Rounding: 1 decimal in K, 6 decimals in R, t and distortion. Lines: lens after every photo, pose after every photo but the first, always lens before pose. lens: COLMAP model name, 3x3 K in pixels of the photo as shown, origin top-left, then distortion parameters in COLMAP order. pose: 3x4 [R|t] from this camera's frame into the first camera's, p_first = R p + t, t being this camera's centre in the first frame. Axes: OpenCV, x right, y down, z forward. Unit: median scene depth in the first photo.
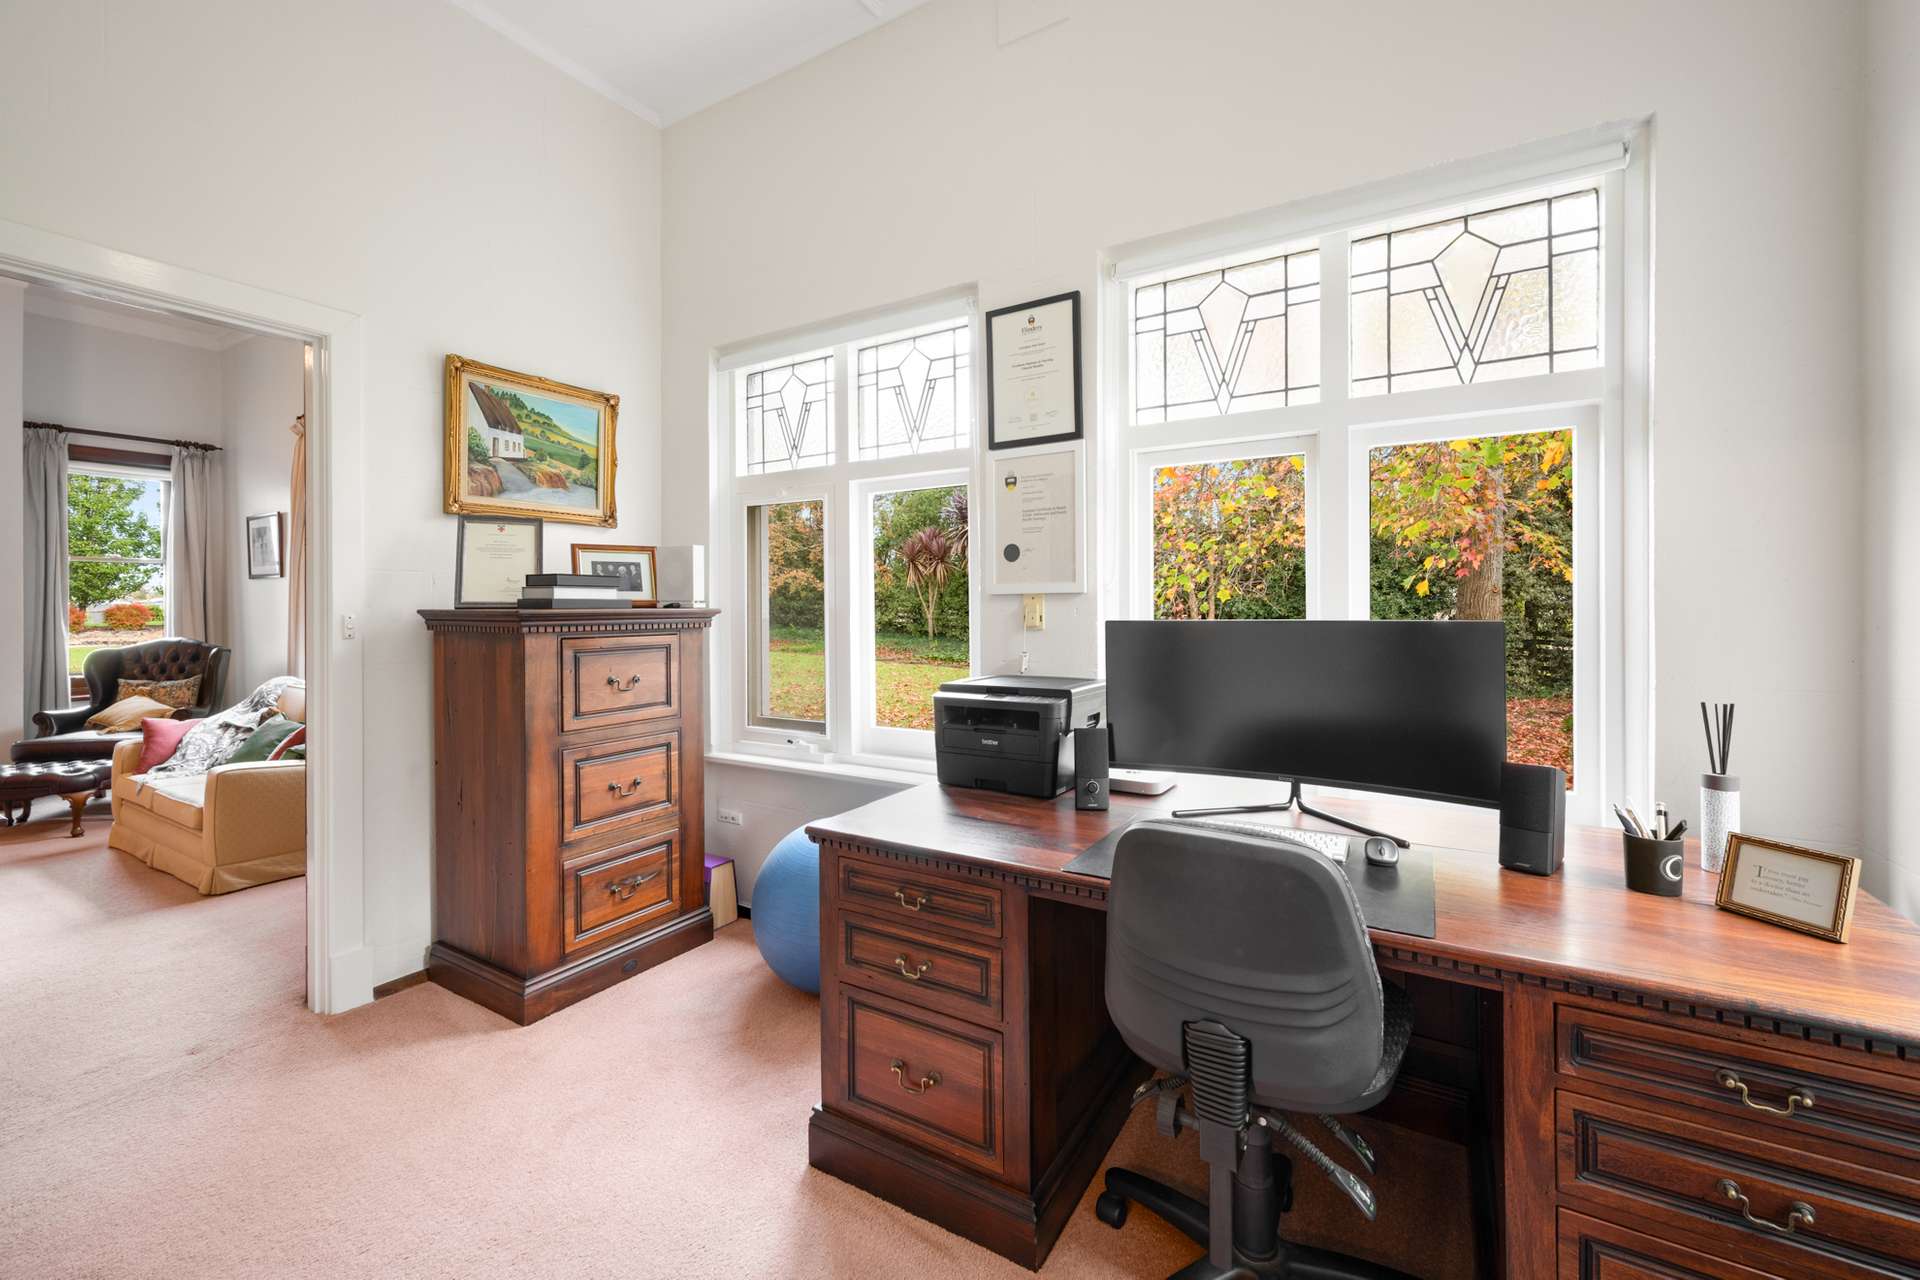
lens RADIAL K [[771.8, 0, 963.5], [0, 771.8, 612.0], [0, 0, 1]] dist [-0.000232, -0.000074]
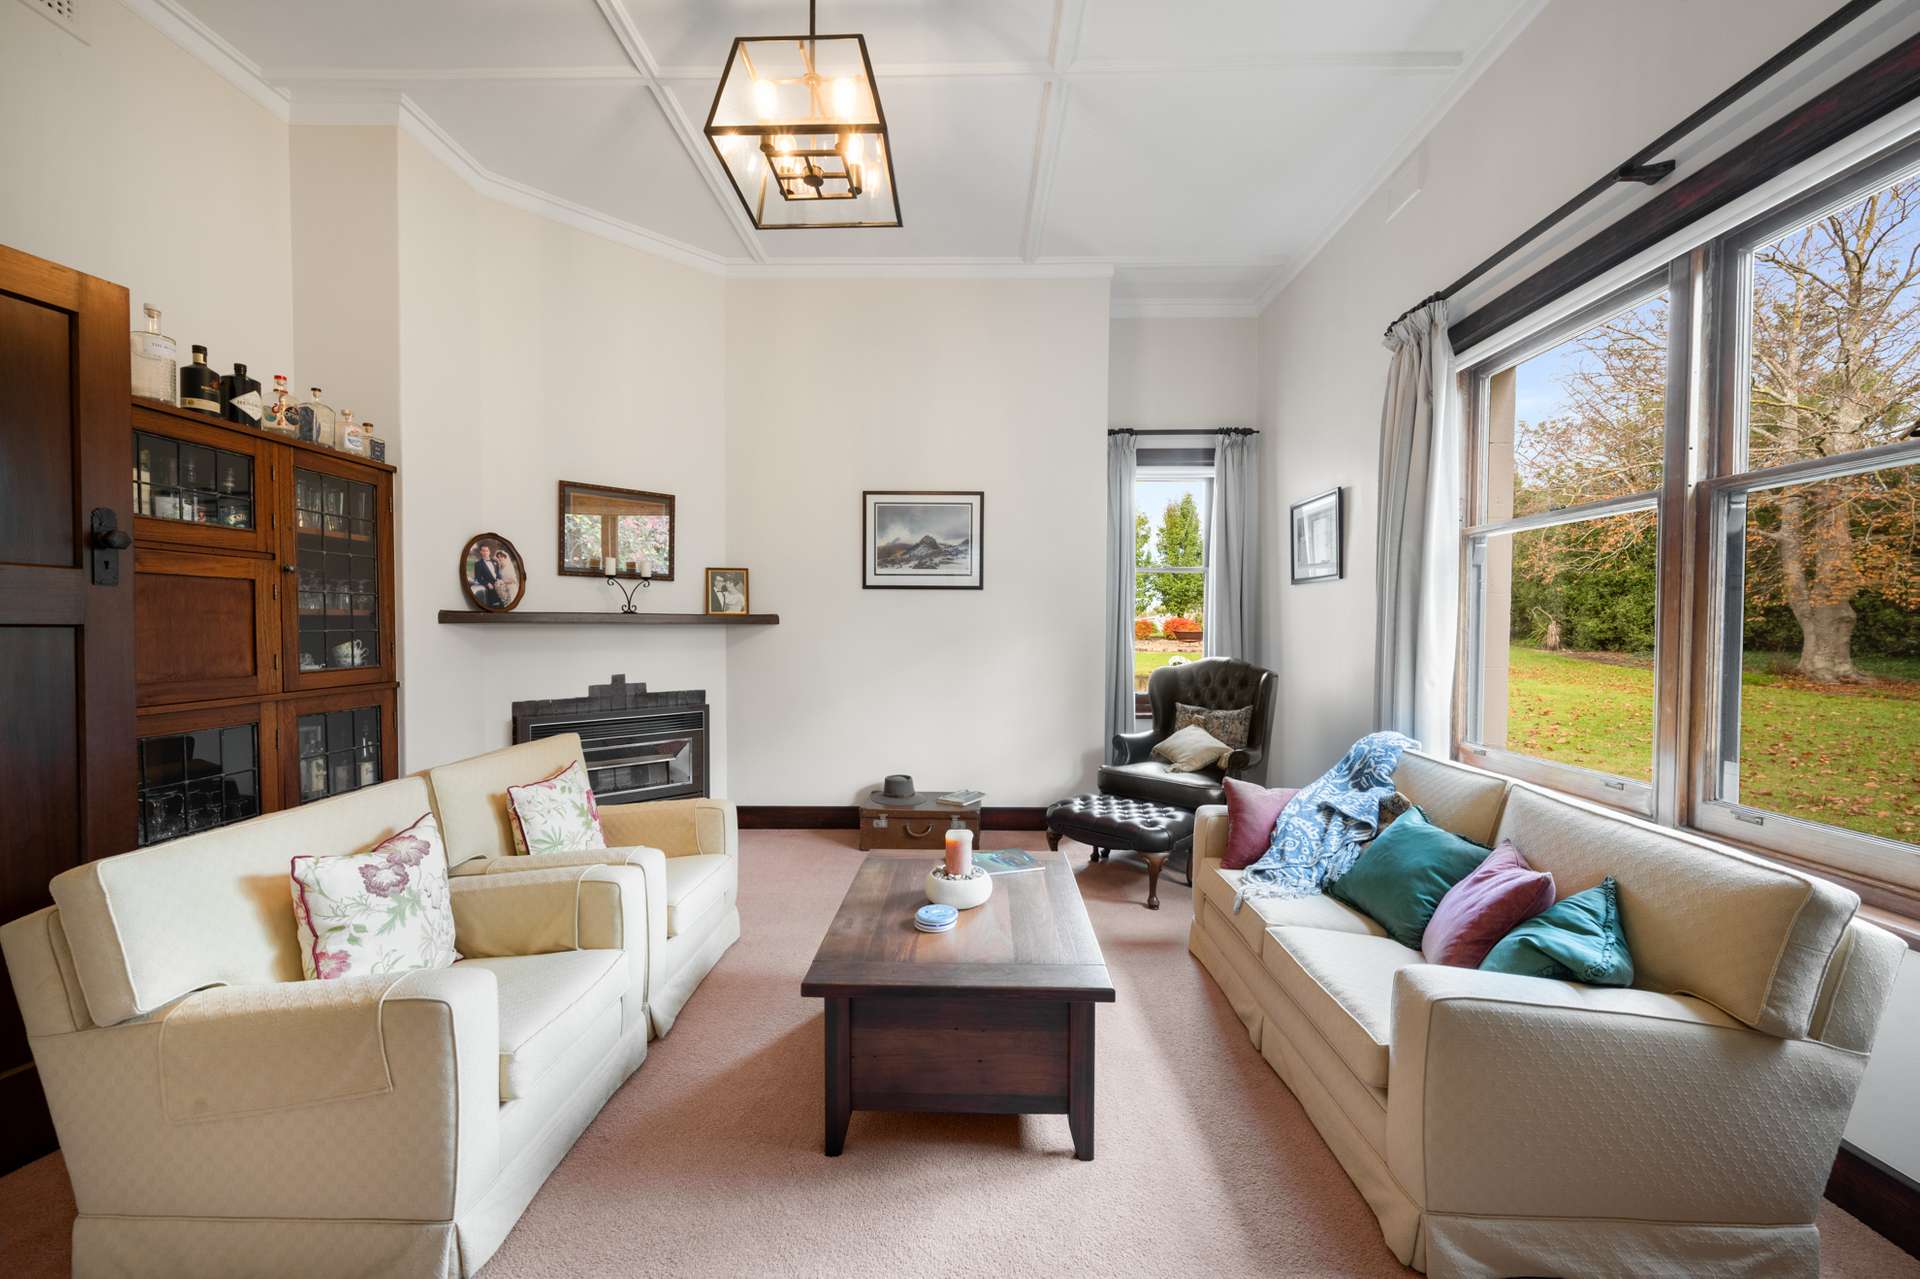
lens RADIAL K [[757.0, 0, 960.0], [0, 757.0, 639.5], [0, 0, 1]] dist [-0.000426, -0.000068]
pose [[0.497602, 0.022206, -0.867121, -0.489190], [-0.010377, 0.999753, 0.019648, 0.001970], [0.867343, -0.000778, 0.497710, 0.373426]]
